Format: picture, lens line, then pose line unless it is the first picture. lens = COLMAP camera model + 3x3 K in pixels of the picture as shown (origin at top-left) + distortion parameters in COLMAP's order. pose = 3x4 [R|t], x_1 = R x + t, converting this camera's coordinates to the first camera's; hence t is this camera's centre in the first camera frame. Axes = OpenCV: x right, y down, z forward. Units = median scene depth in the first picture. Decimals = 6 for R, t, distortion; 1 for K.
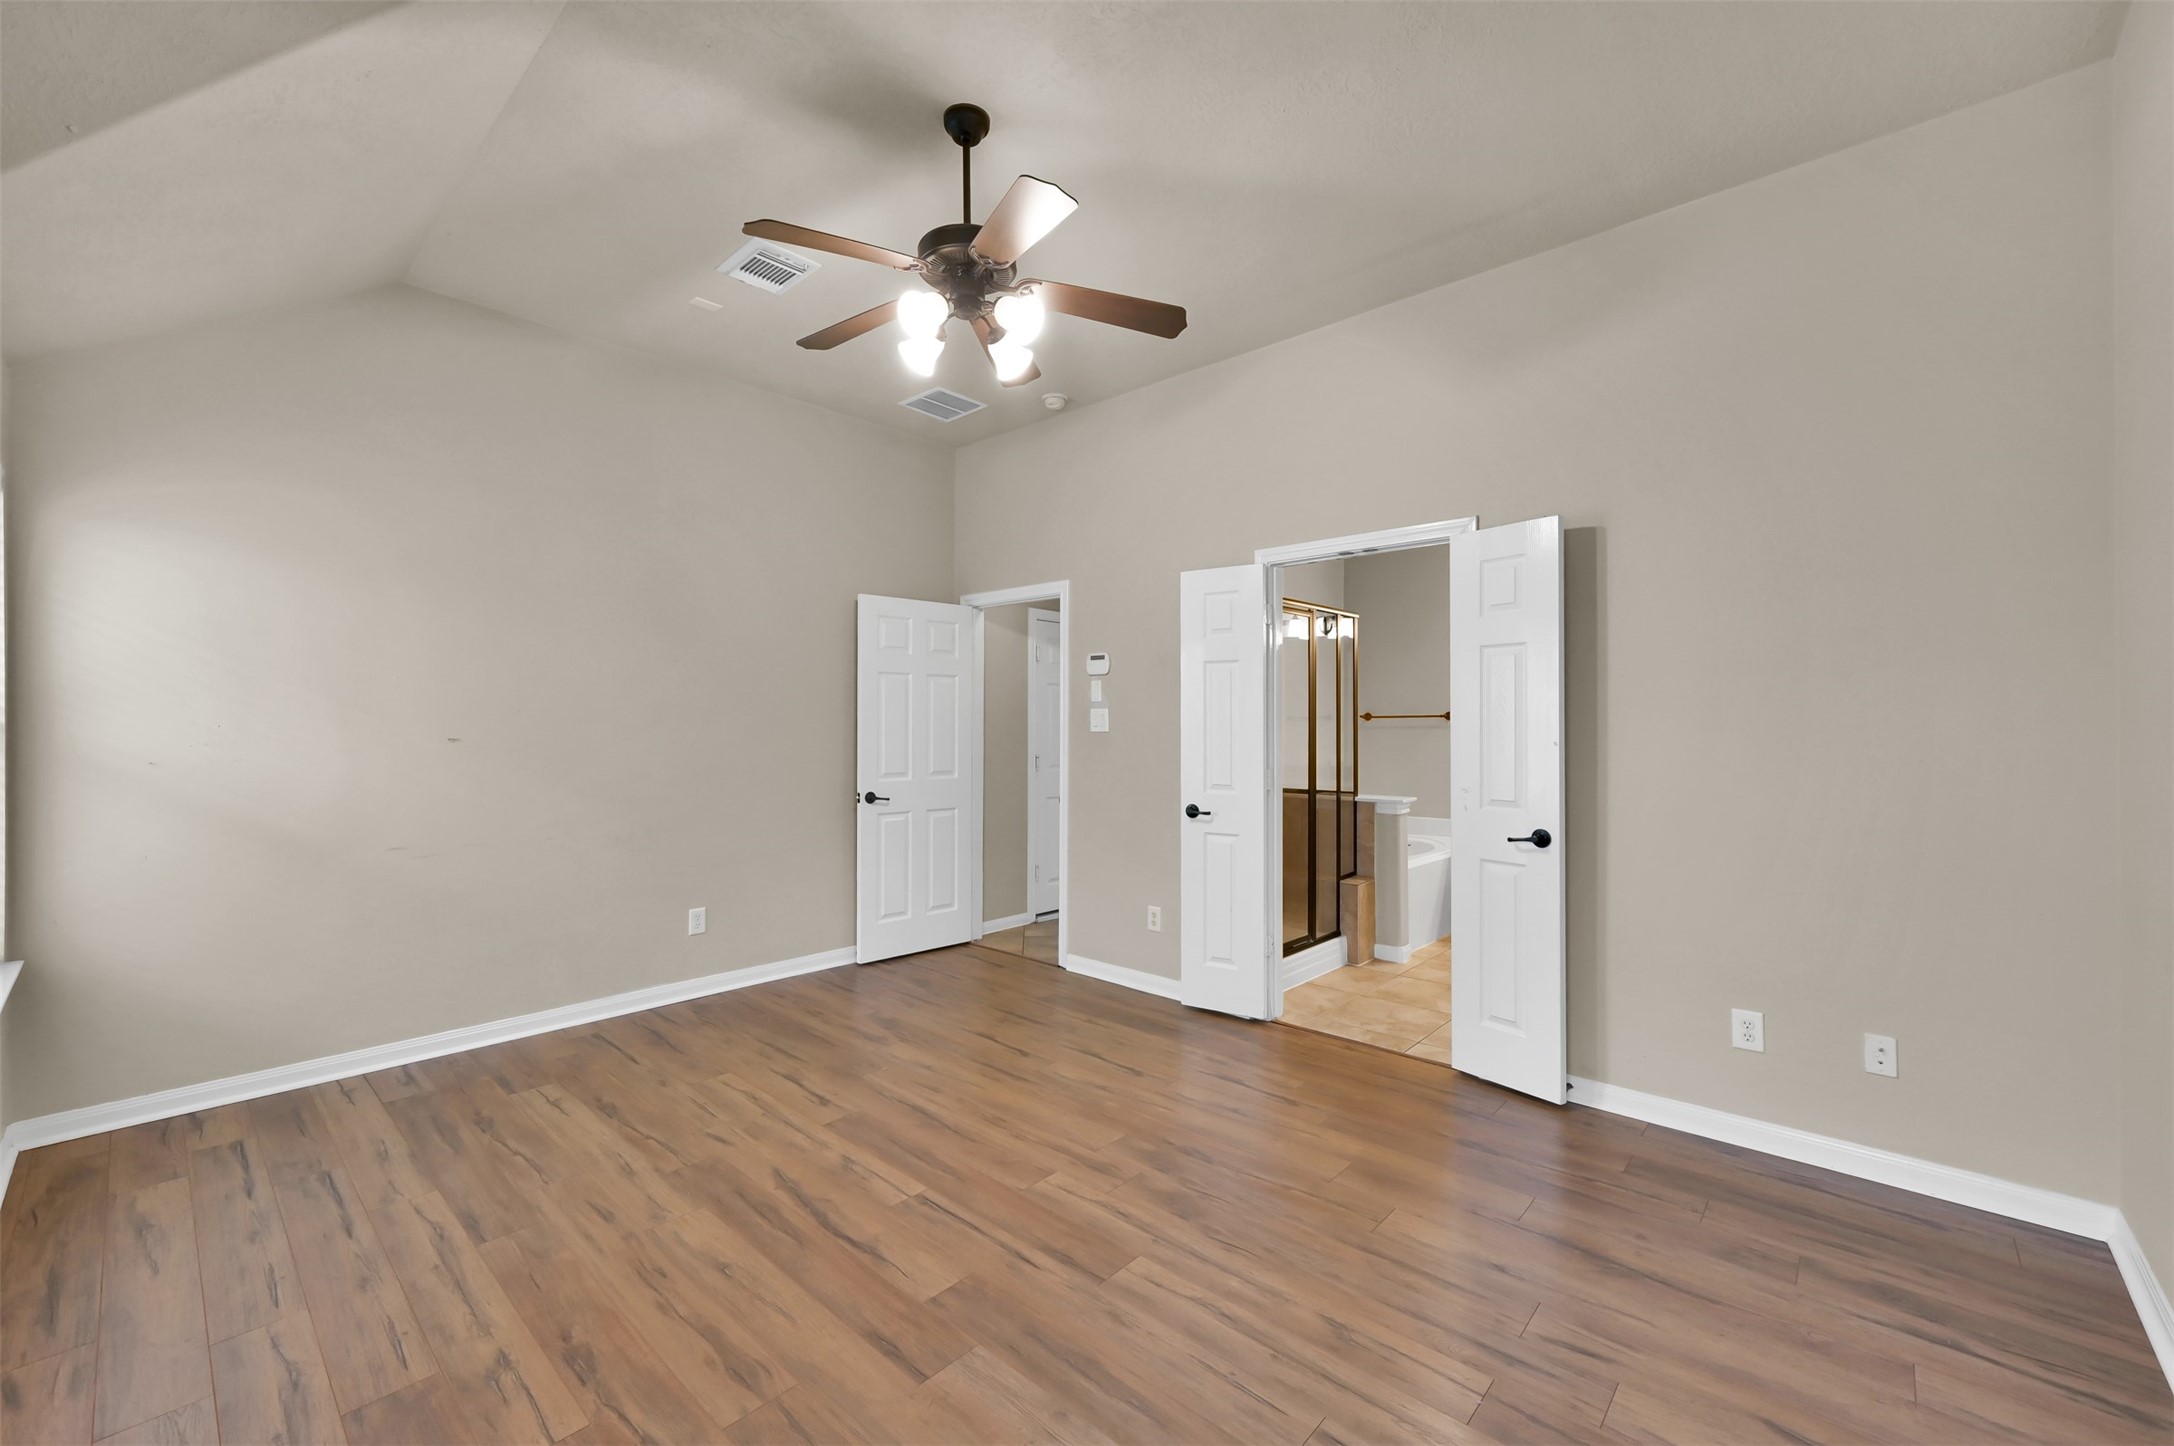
lens RADIAL K [[866.2, 0, 1095.9], [0, 866.2, 725.7], [0, 0, 1]] dist [-0.002267, 0.000870]
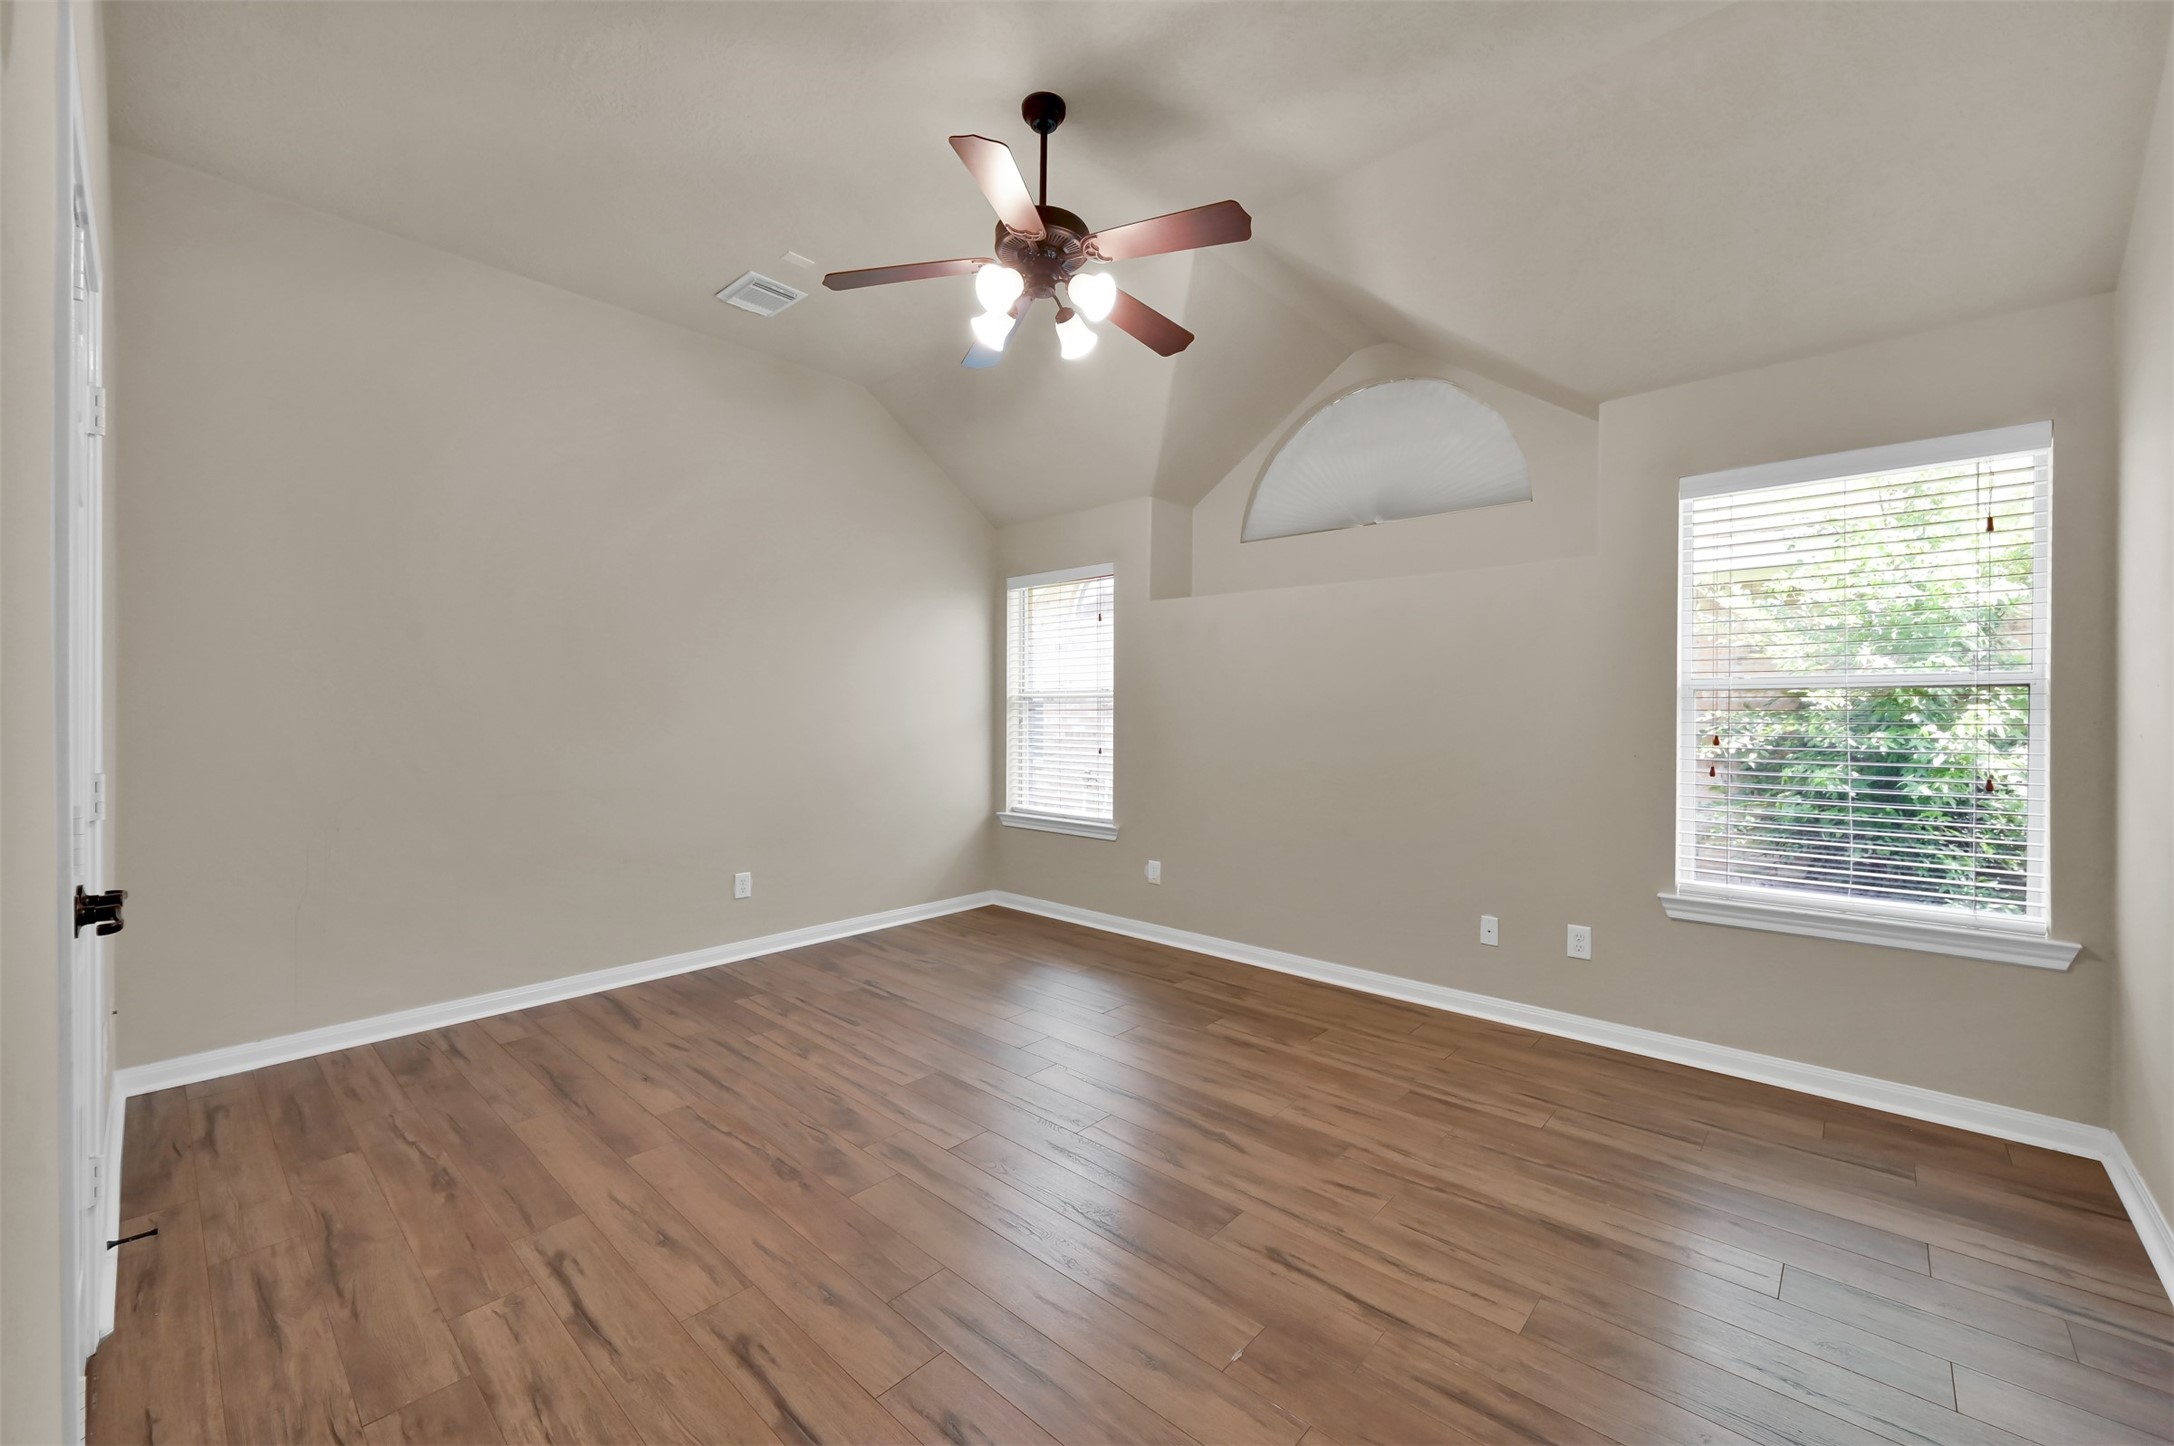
lens RADIAL K [[866.2, 0, 1087.3], [0, 866.2, 713.6], [0, 0, 1]] dist [-0.002267, 0.000870]
pose [[-0.999833, -0.002978, 0.018038, -0.223471], [-0.002909, 0.999988, 0.003882, 0.029587], [-0.018049, 0.003828, -0.999830, 2.032086]]
